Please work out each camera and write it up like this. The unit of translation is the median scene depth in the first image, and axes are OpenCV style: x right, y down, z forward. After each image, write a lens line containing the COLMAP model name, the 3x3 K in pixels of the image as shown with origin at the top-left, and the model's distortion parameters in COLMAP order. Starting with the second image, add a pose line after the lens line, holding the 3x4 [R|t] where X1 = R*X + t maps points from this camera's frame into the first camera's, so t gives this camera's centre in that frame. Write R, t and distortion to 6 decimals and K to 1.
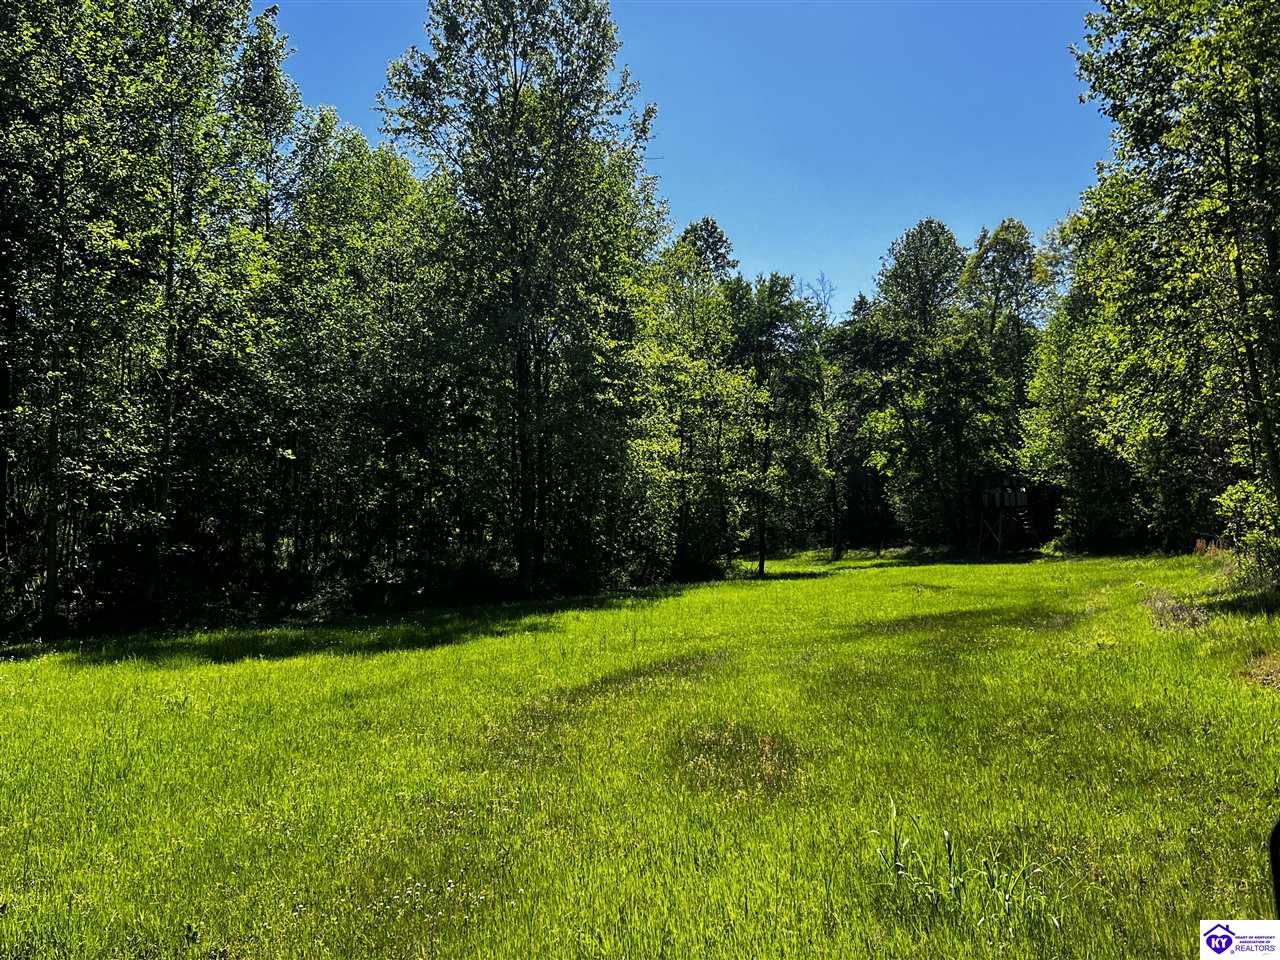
lens RADIAL K [[1213.7, 0, 633.1], [0, 1213.7, 488.8], [0, 0, 1]] dist [0.099579, -0.116077]
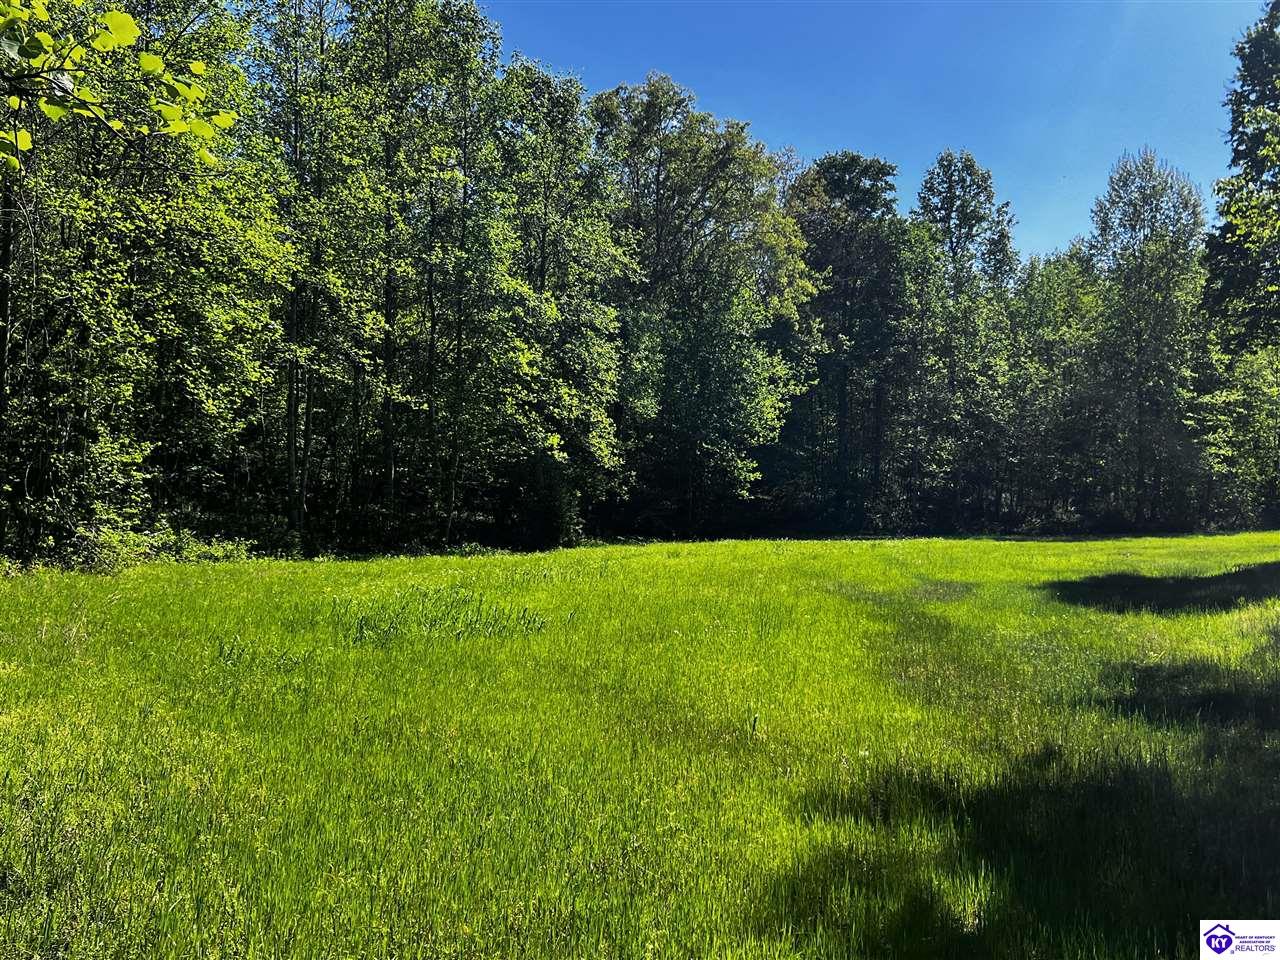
lens RADIAL K [[1213.7, 0, 640.1], [0, 1213.7, 483.5], [0, 0, 1]] dist [0.099579, -0.116077]
pose [[0.855547, 0.022245, -0.517247, 0.074150], [-0.005905, 0.999431, 0.033215, -0.013112], [0.517691, -0.025363, 0.855192, -0.325439]]
